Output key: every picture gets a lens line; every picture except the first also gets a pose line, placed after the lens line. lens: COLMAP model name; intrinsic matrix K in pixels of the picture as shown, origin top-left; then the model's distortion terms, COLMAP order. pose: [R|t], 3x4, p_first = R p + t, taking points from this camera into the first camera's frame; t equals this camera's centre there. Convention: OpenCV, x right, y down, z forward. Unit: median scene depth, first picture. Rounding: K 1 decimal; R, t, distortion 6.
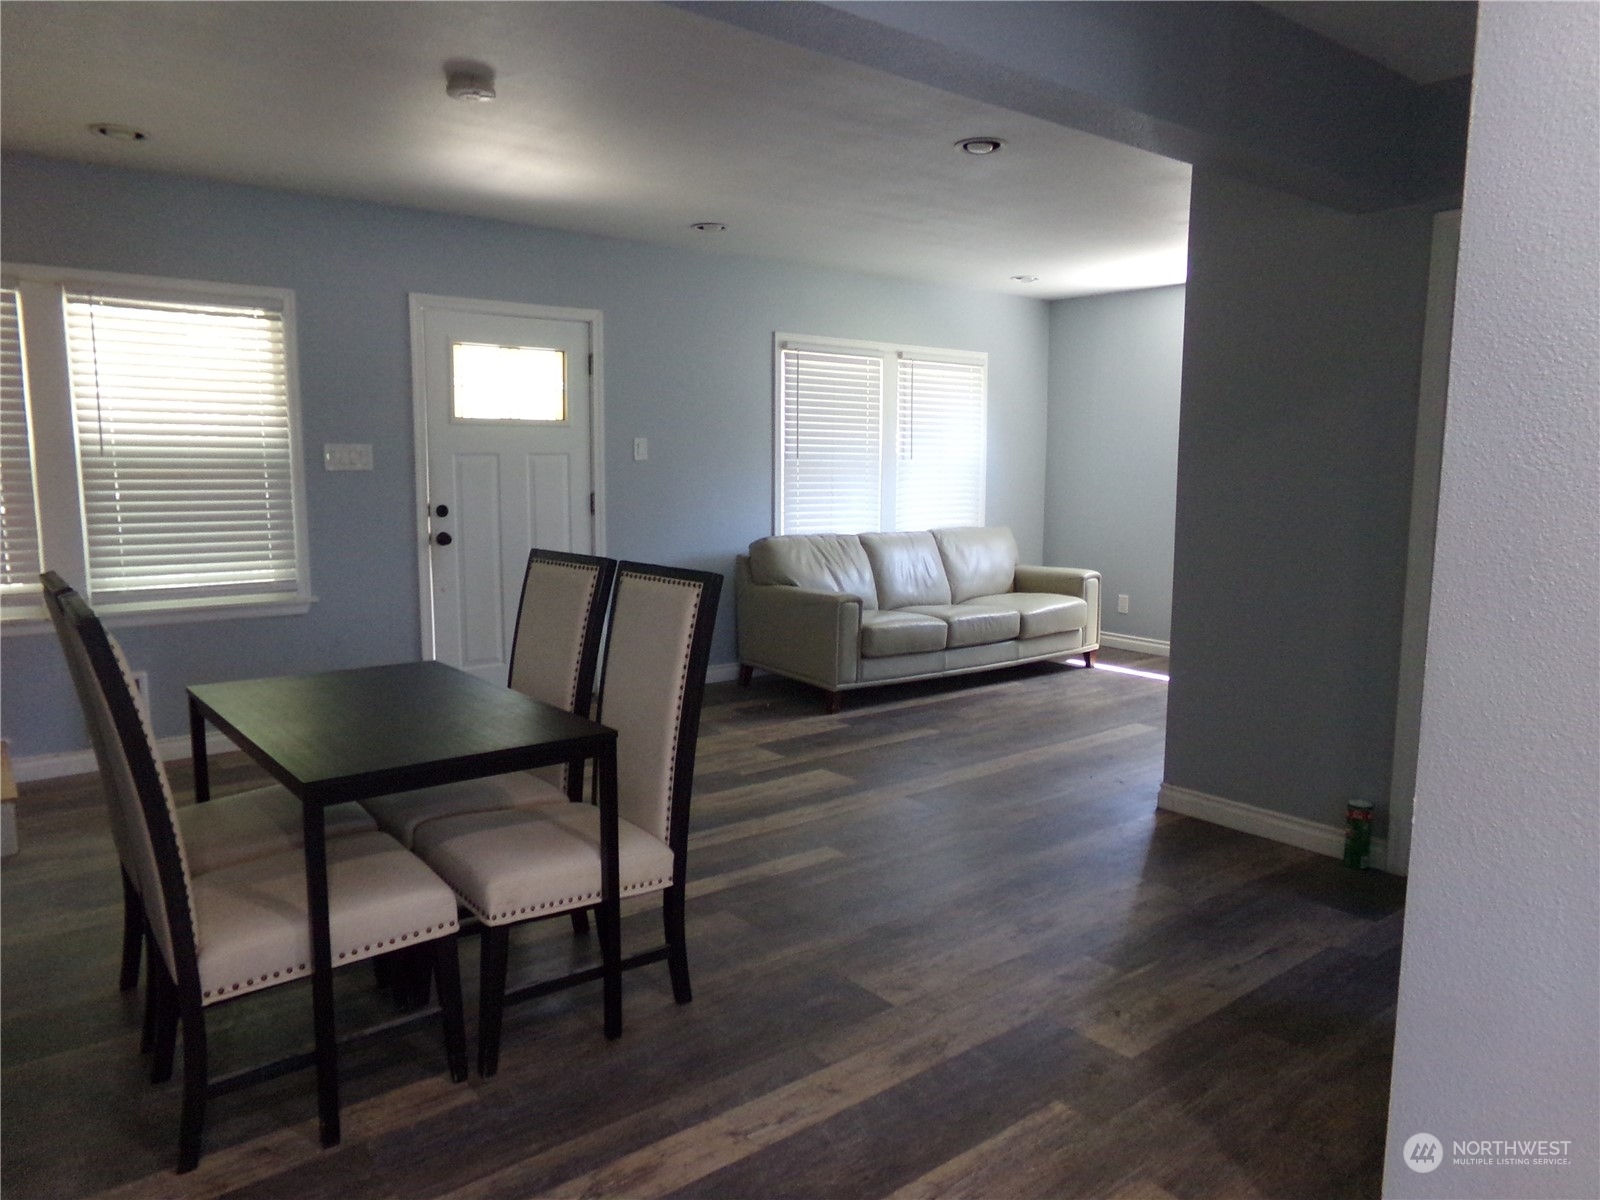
lens RADIAL K [[1100.2, 0, 800.0], [0, 1100.2, 600.0], [0, 0, 1]] dist [-0.067966, 0.099120]
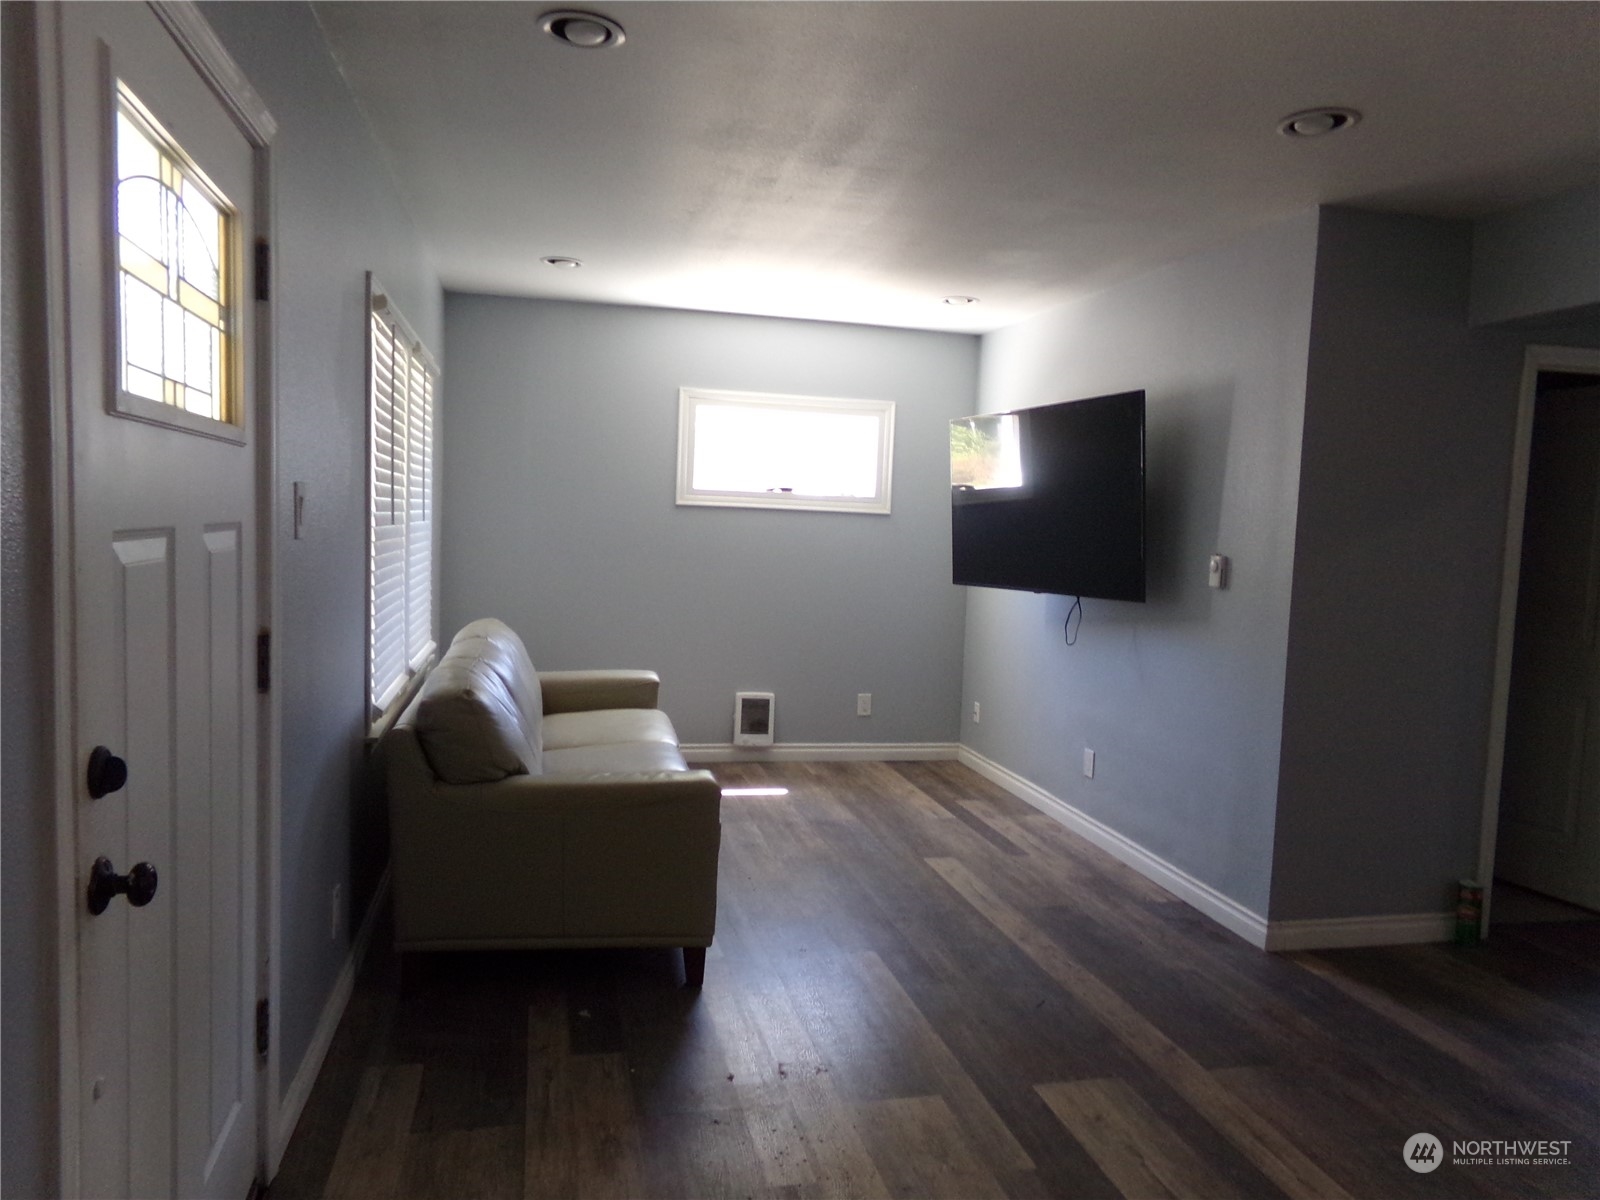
lens RADIAL K [[1101.4, 0, 800.0], [0, 1101.4, 600.0], [0, 0, 1]] dist [-0.065446, 0.103801]
pose [[0.434464, -0.060250, 0.898672, -0.669466], [0.079686, 0.996419, 0.028279, -0.161288], [-0.897157, 0.059326, 0.437709, 1.045528]]
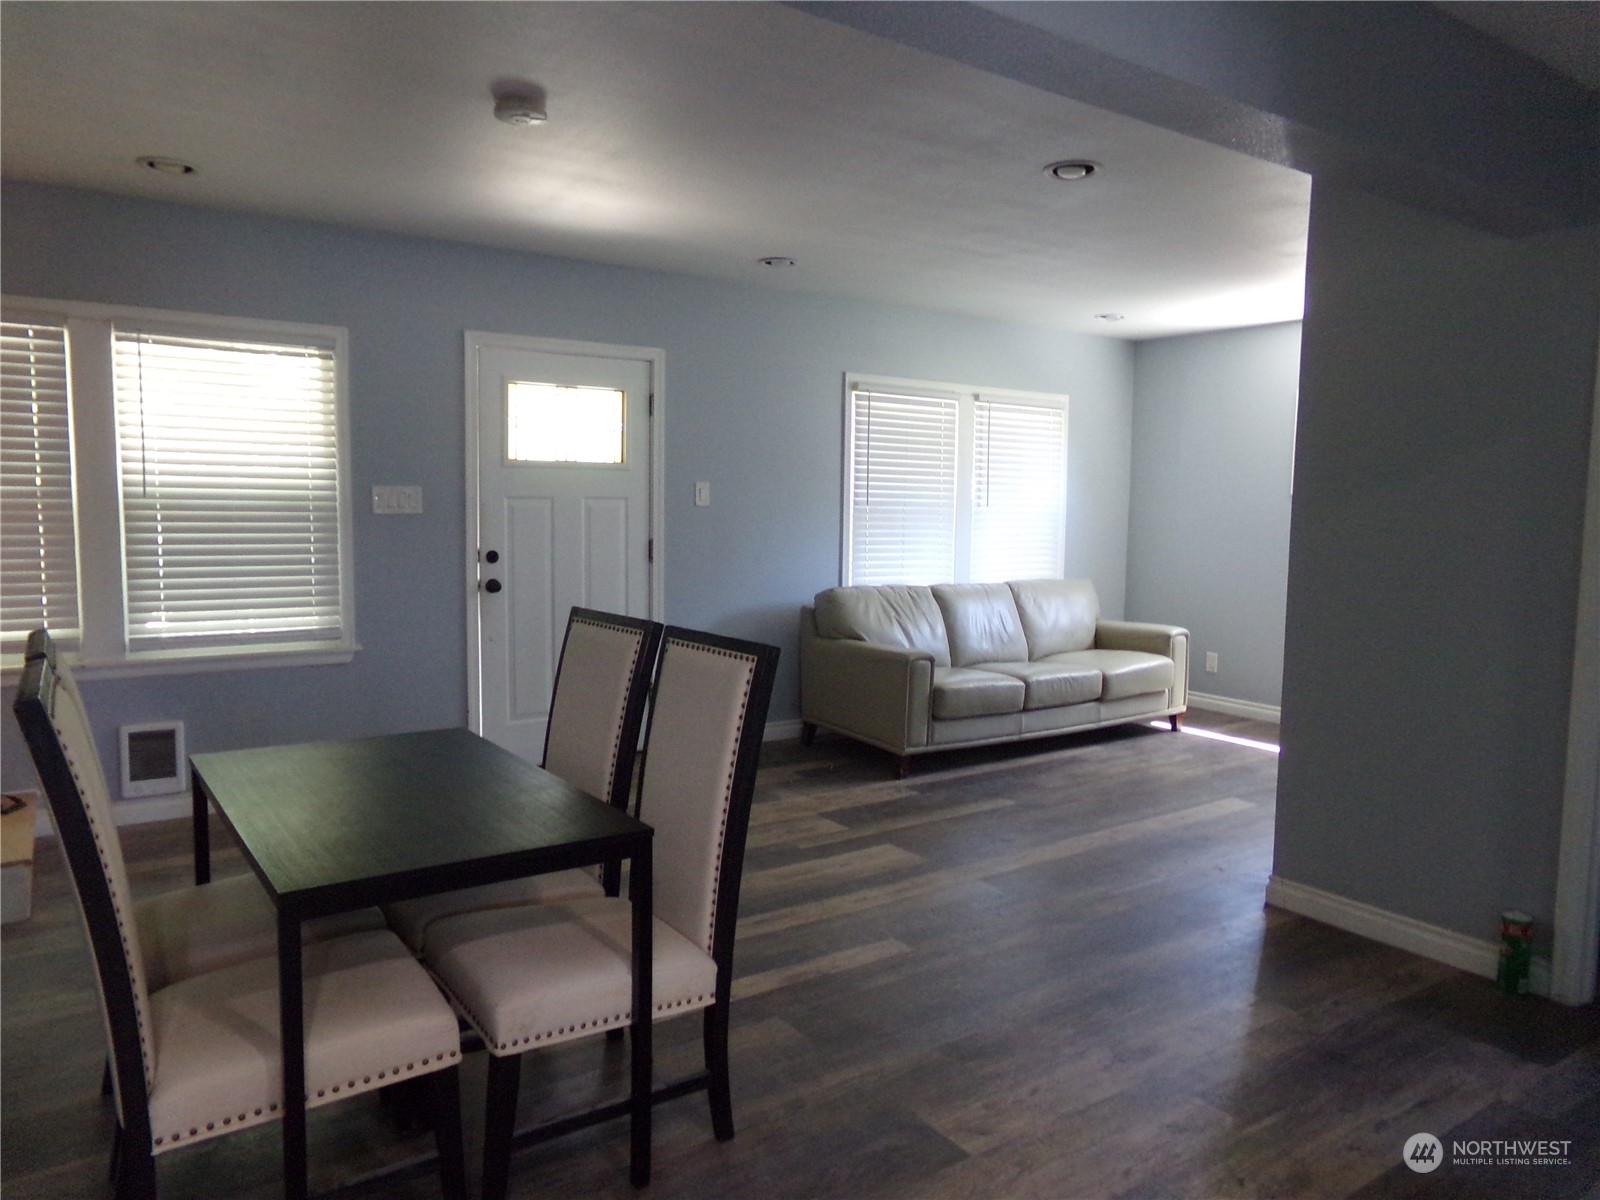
lens RADIAL K [[1100.2, 0, 800.0], [0, 1100.2, 600.0], [0, 0, 1]] dist [-0.067966, 0.099120]
pose [[0.997974, 0.015109, -0.061795, -0.000157], [-0.017372, 0.999192, -0.036248, -0.019701], [0.061198, 0.037248, 0.997430, 0.089921]]
